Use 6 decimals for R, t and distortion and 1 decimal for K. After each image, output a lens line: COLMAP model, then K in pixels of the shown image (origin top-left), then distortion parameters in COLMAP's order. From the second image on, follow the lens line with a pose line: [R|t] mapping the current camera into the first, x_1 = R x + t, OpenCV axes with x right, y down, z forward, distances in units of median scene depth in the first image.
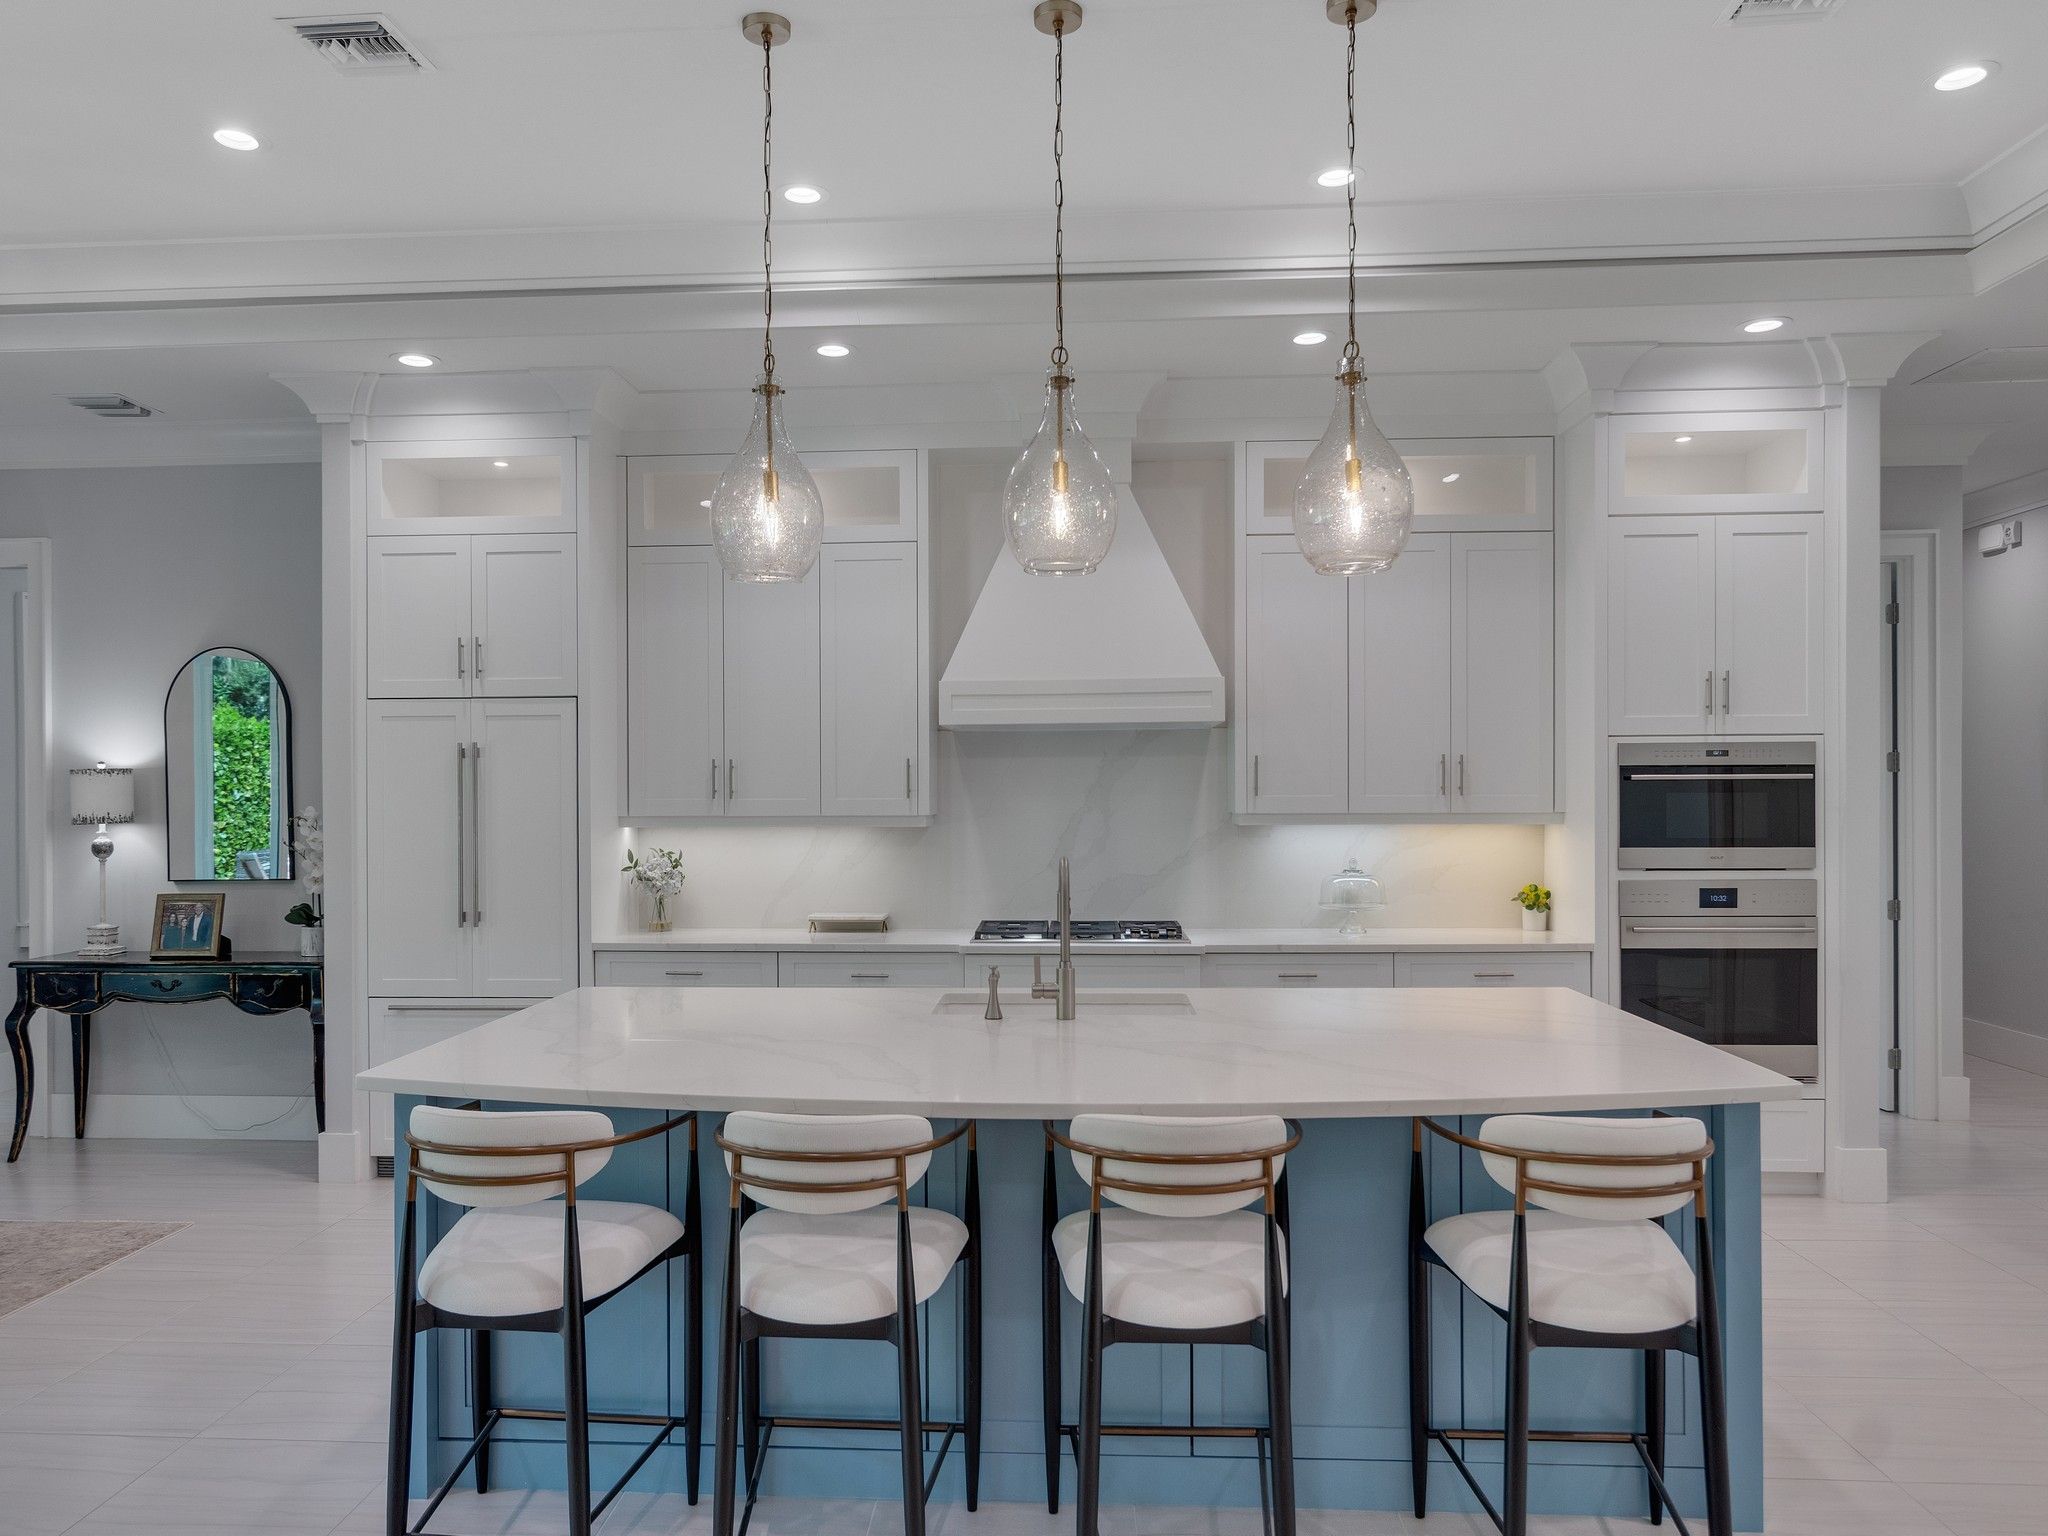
lens RADIAL K [[1403.0, 0, 1009.9], [0, 1403.0, 803.9], [0, 0, 1]] dist [-0.000147, 0.002743]
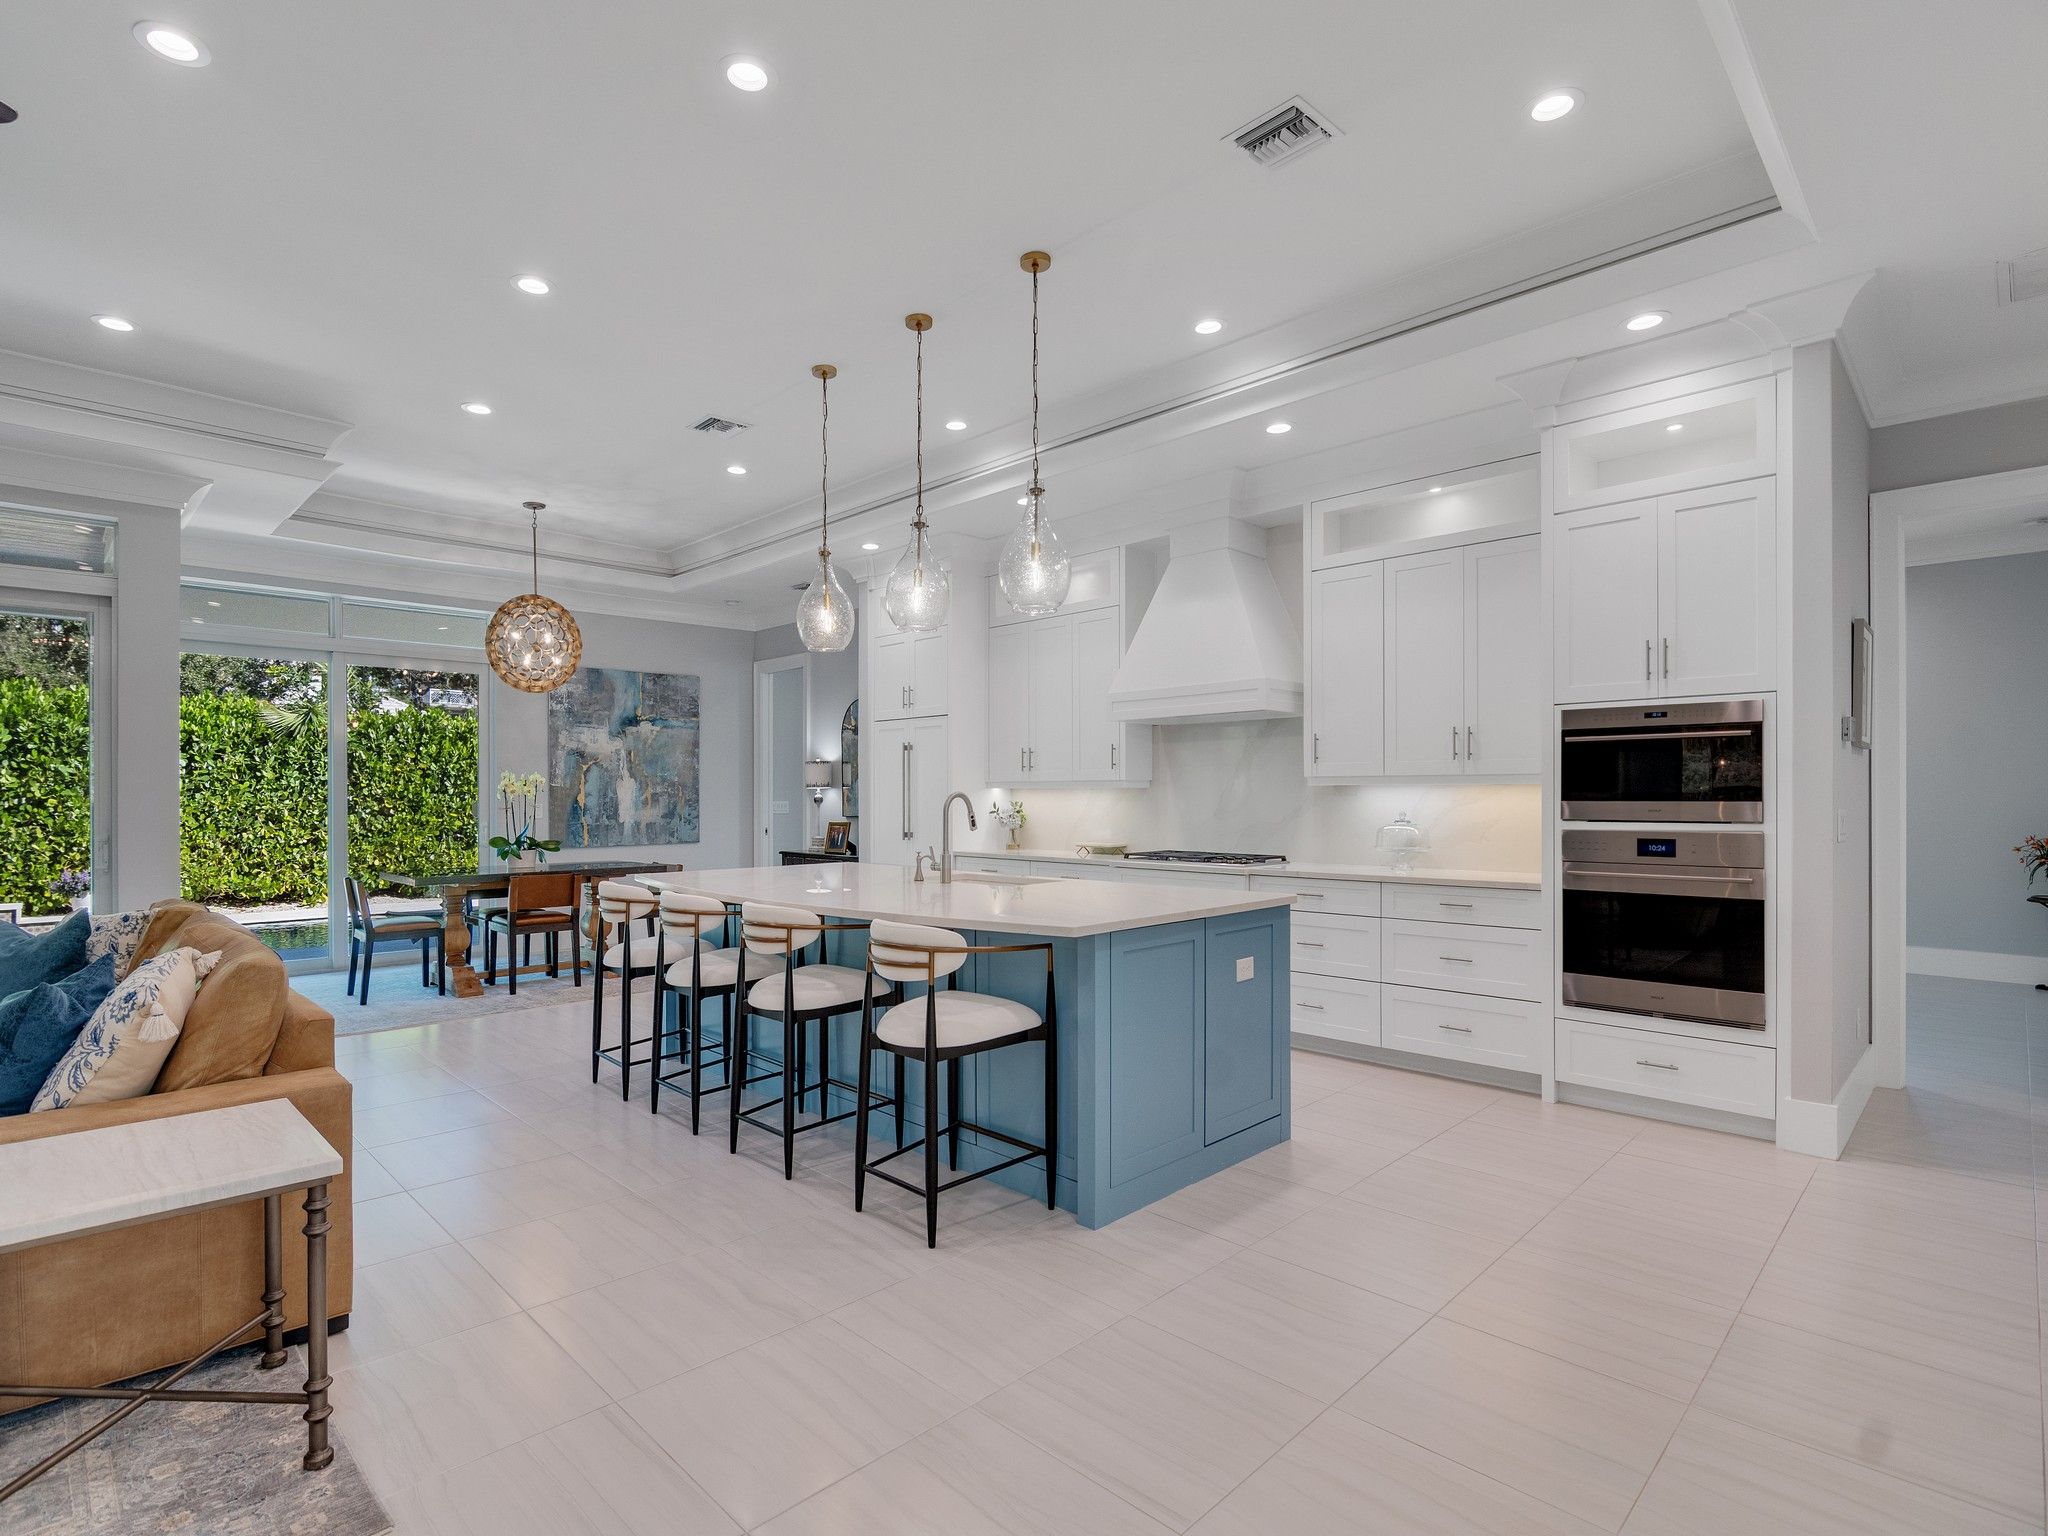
lens RADIAL K [[1013.4, 0, 985.1], [0, 1013.4, 799.0], [0, 0, 1]] dist [0.000933, 0.000237]
pose [[0.743841, 0.006745, -0.668322, 0.590492], [-0.007844, 0.999968, 0.001361, 0.029656], [0.668310, 0.004230, 0.743870, 0.060002]]
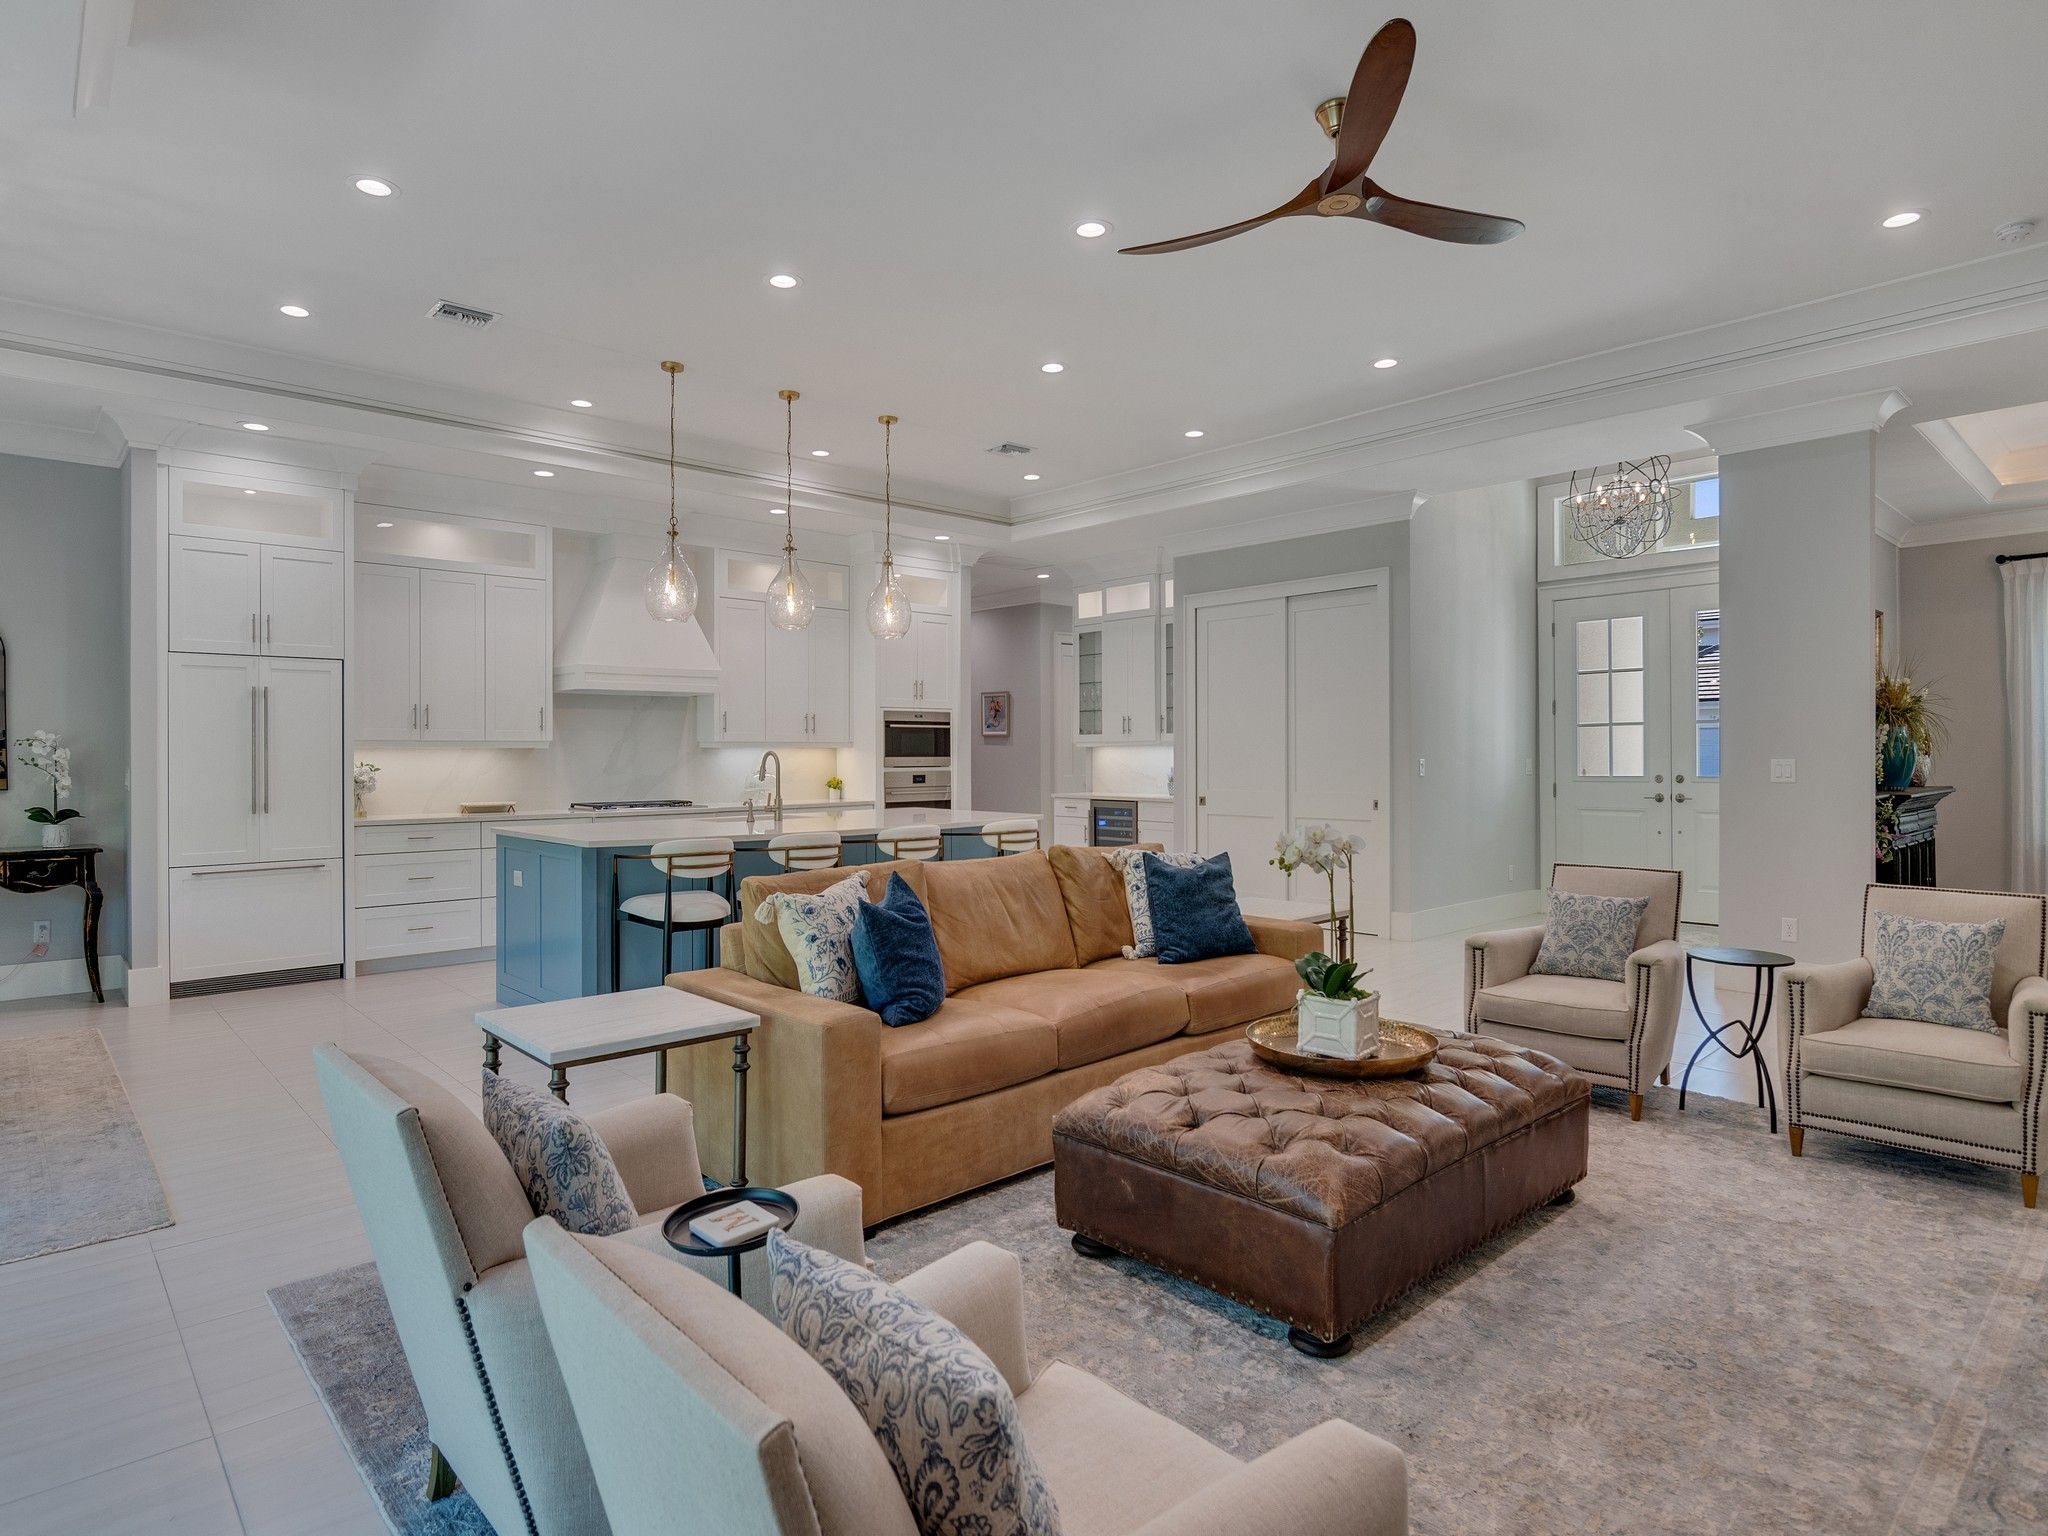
lens RADIAL K [[1161.5, 0, 1018.5], [0, 1161.5, 750.6], [0, 0, 1]] dist [-0.012216, -0.000812]
pose [[0.680115, 0.004587, 0.733091, -0.717623], [0.003845, 0.999944, -0.009824, 0.036608], [-0.733095, 0.009500, 0.680060, -0.382047]]
